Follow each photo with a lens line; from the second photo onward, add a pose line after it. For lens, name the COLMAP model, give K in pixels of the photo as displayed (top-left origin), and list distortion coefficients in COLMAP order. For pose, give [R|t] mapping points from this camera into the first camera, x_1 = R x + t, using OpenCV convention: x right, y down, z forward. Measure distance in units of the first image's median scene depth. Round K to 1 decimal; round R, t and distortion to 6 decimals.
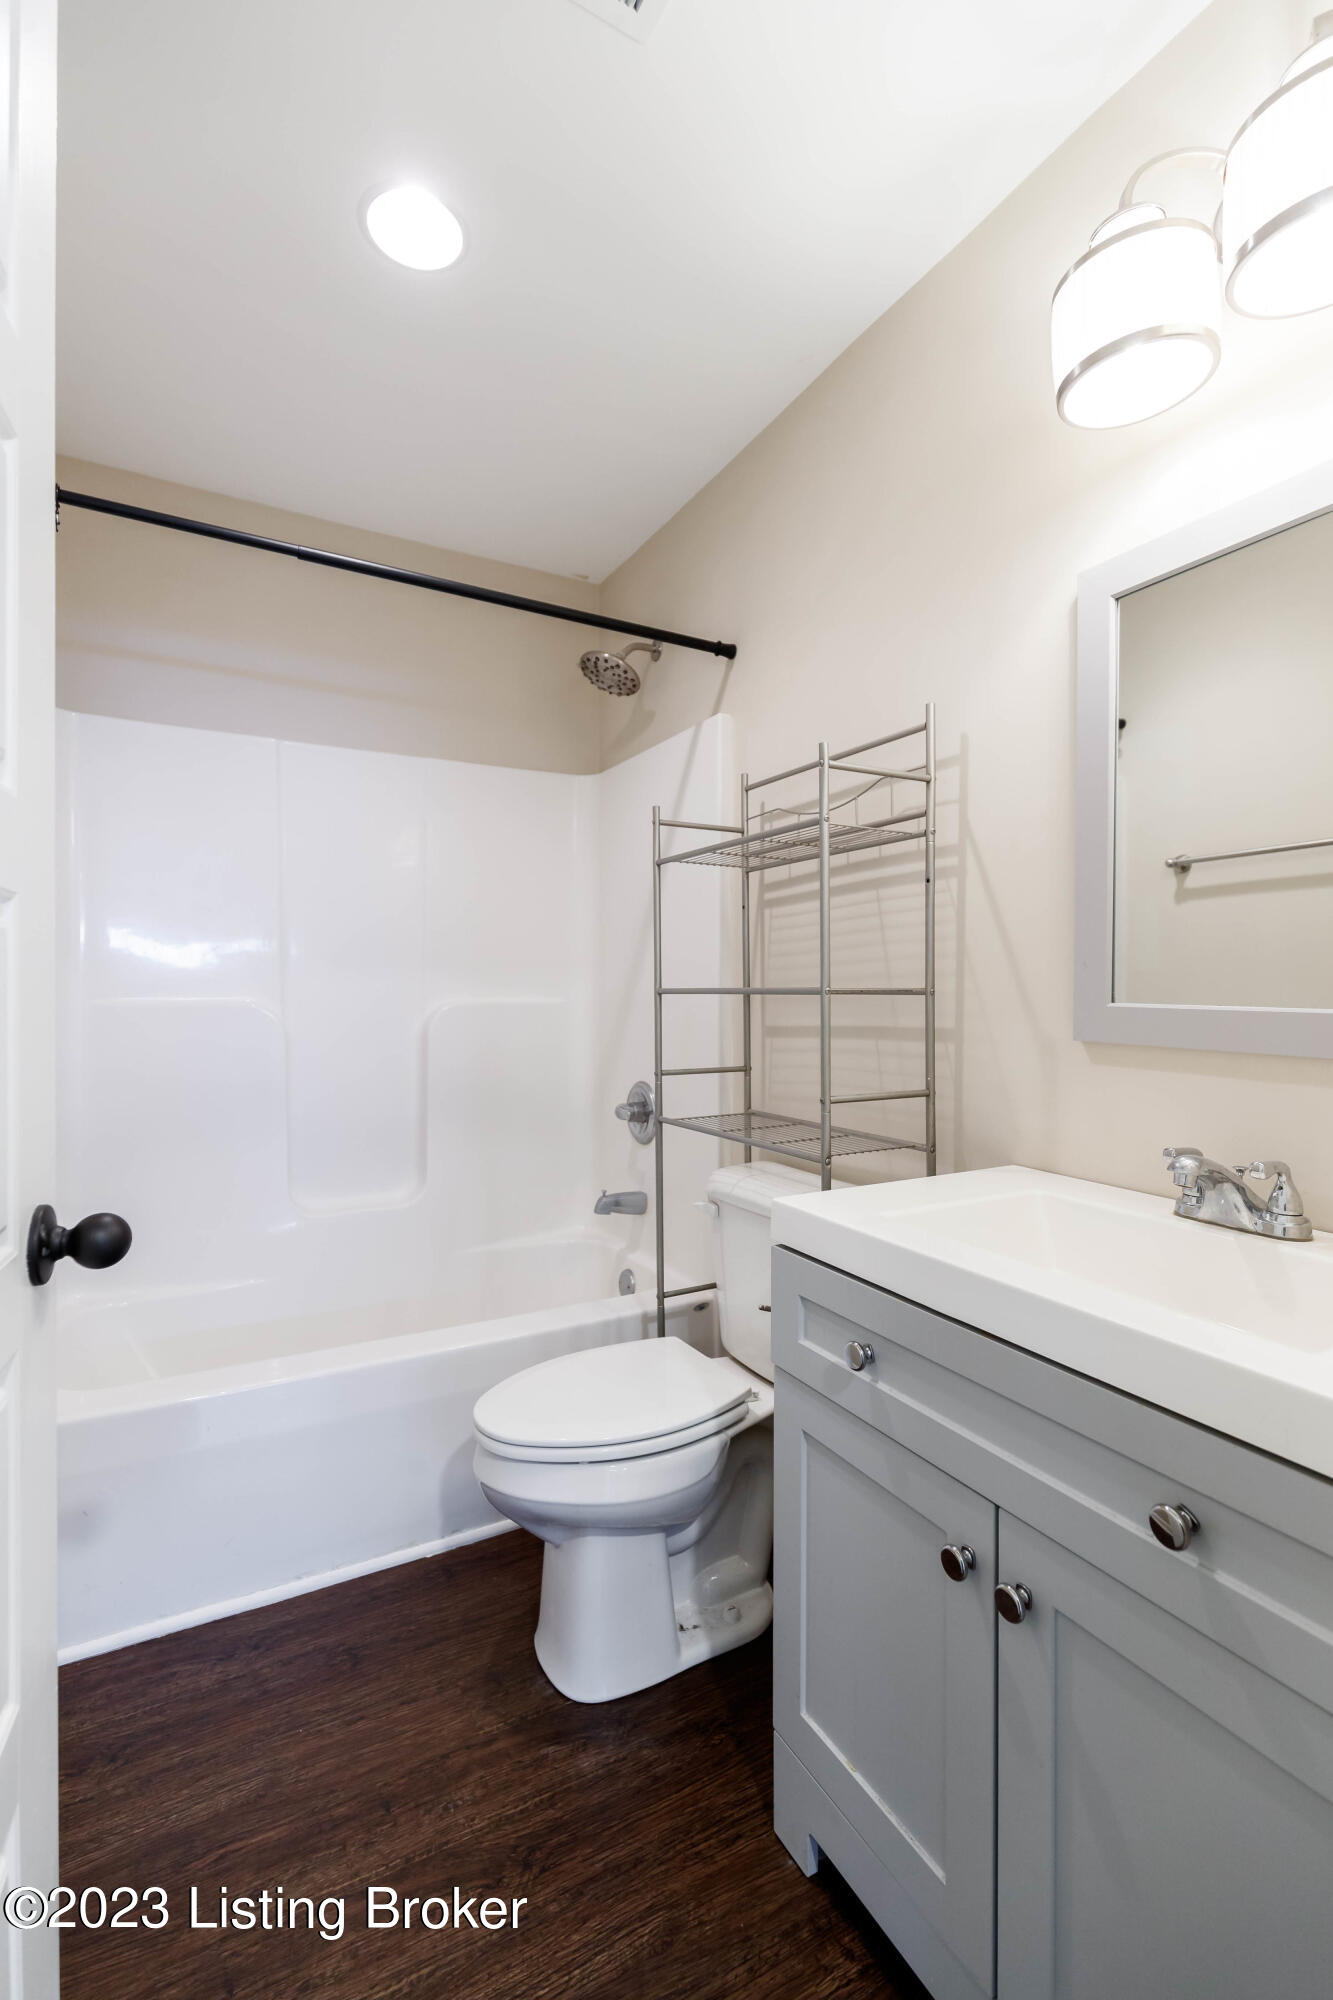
lens RADIAL K [[900.0, 0, 665.7], [0, 900.0, 997.0], [0, 0, 1]] dist [-0.000897, -0.000554]
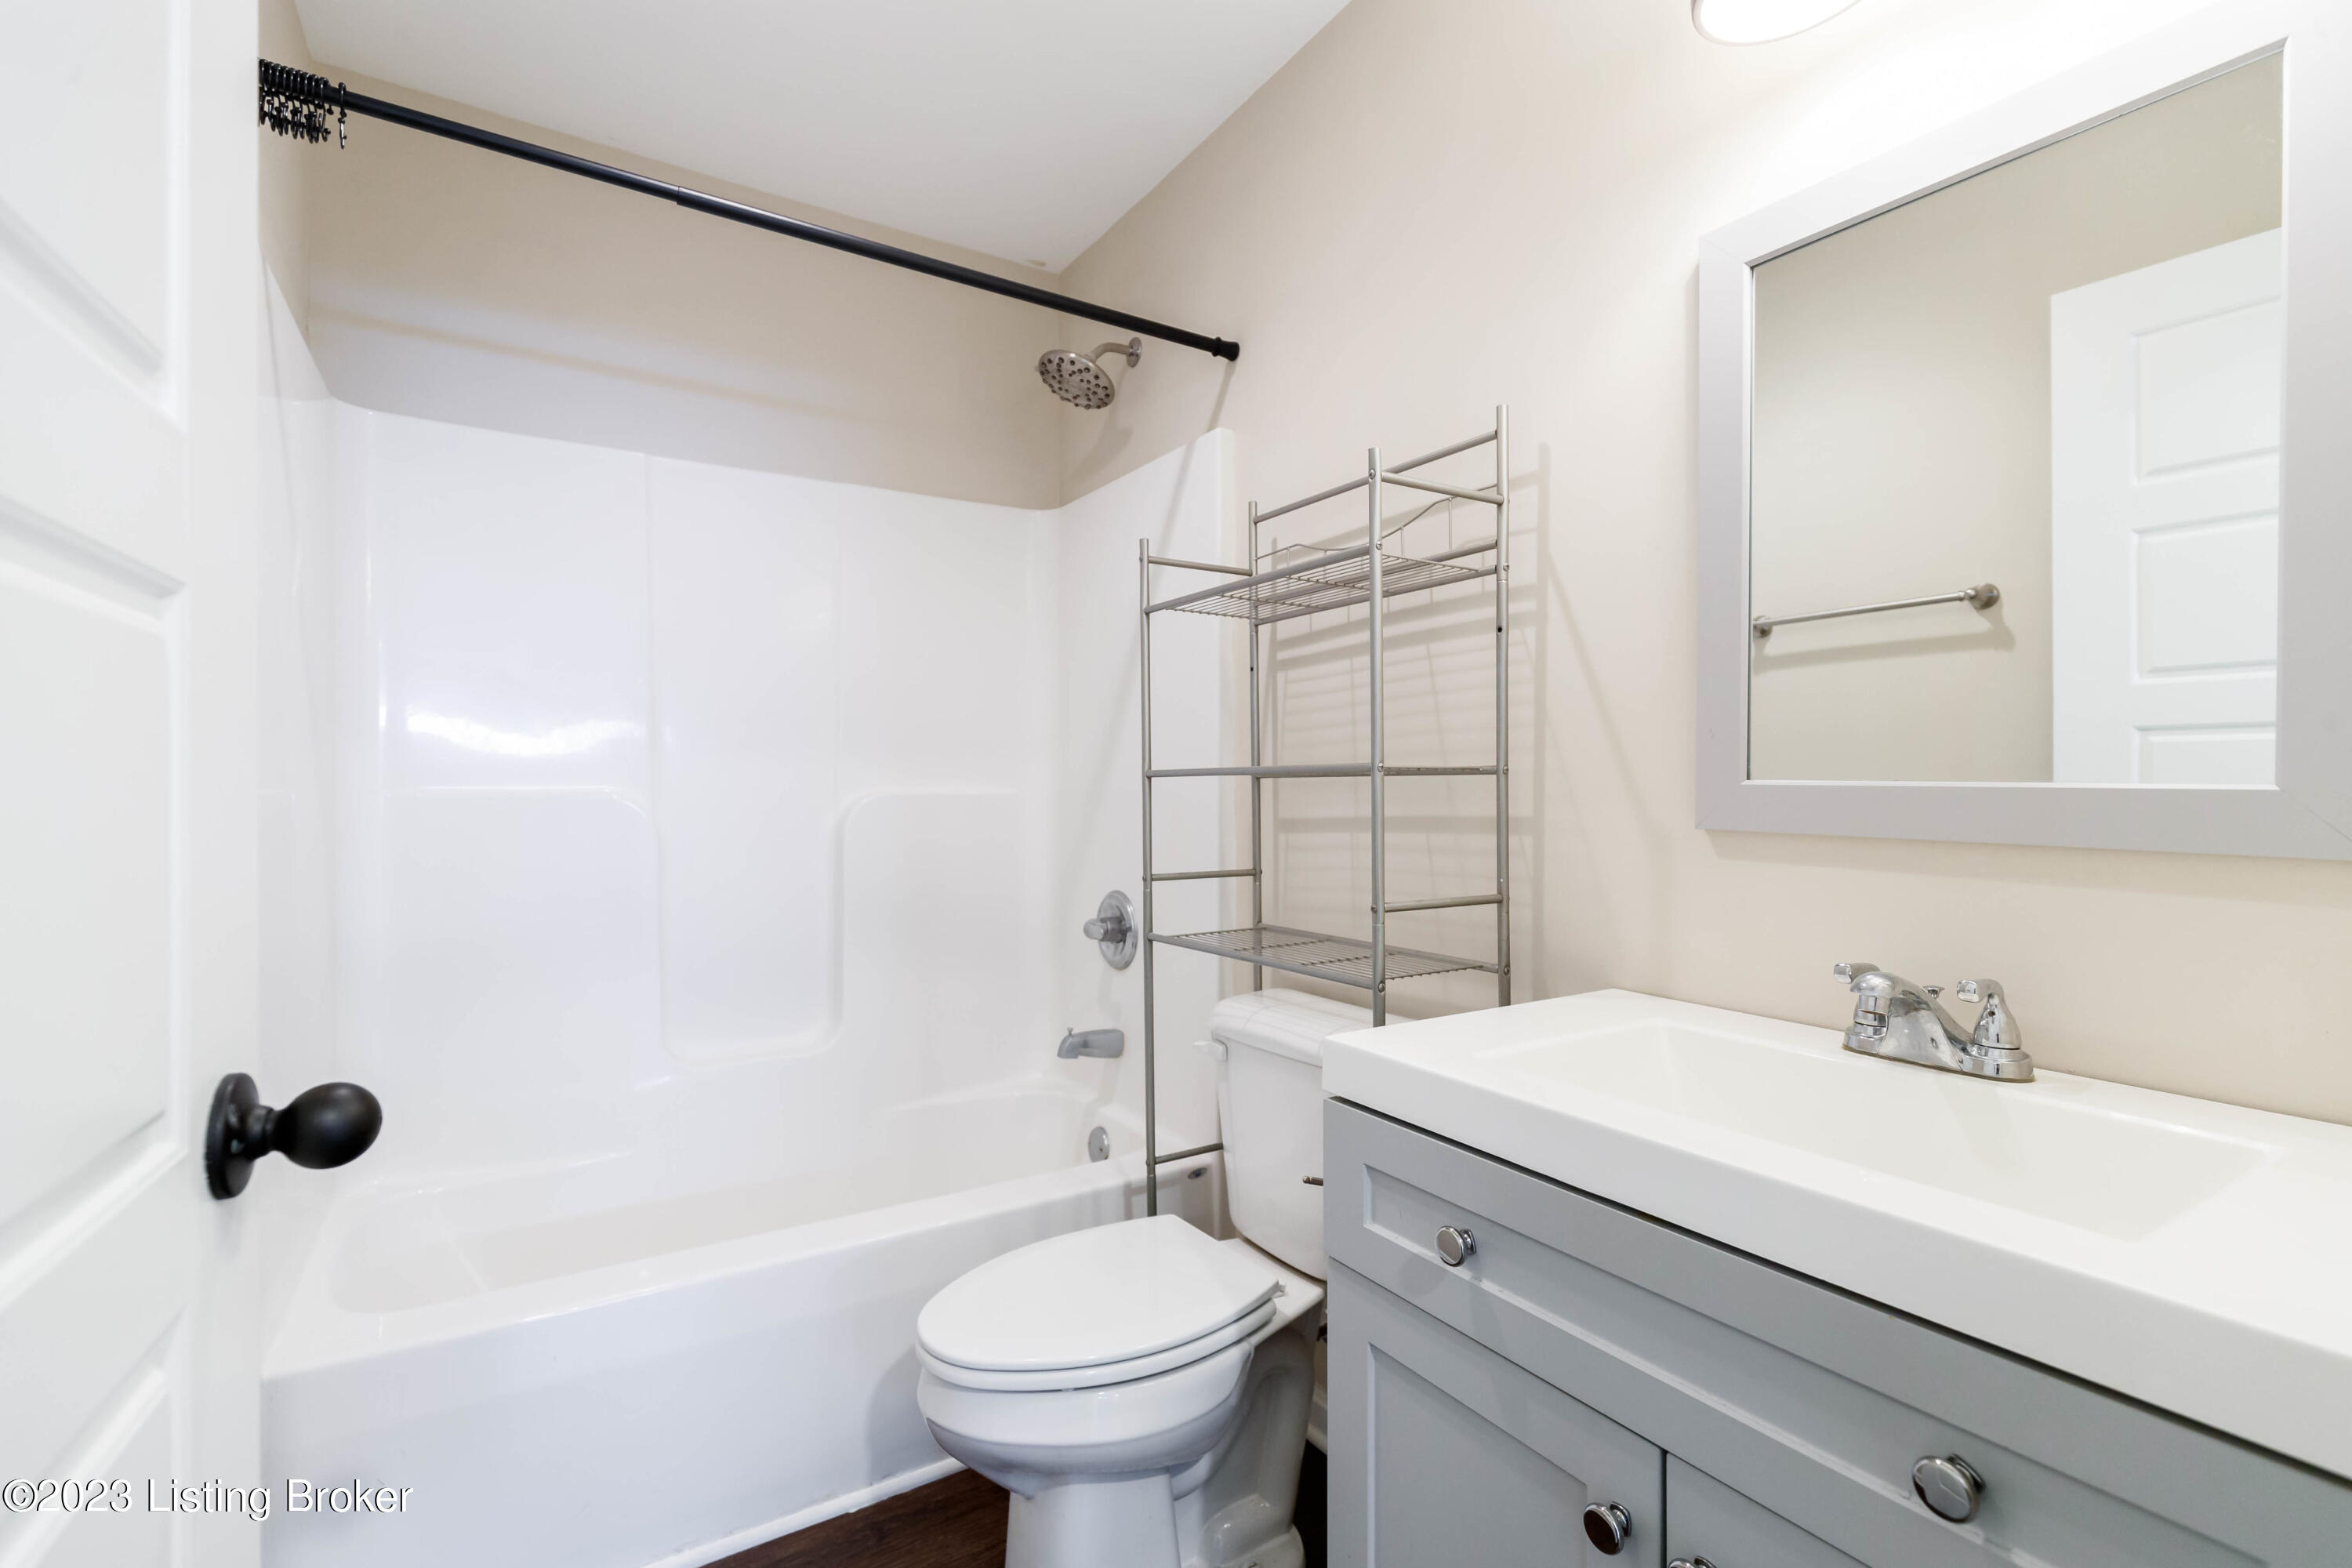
lens RADIAL K [[1058.4, 0, 1179.4], [0, 1058.4, 792.2], [0, 0, 1]] dist [-0.000897, -0.000554]
pose [[0.997953, -0.000544, 0.063952, -0.047118], [0.000878, 0.999986, -0.005202, 0.017411], [-0.063948, 0.005247, 0.997939, 0.090137]]
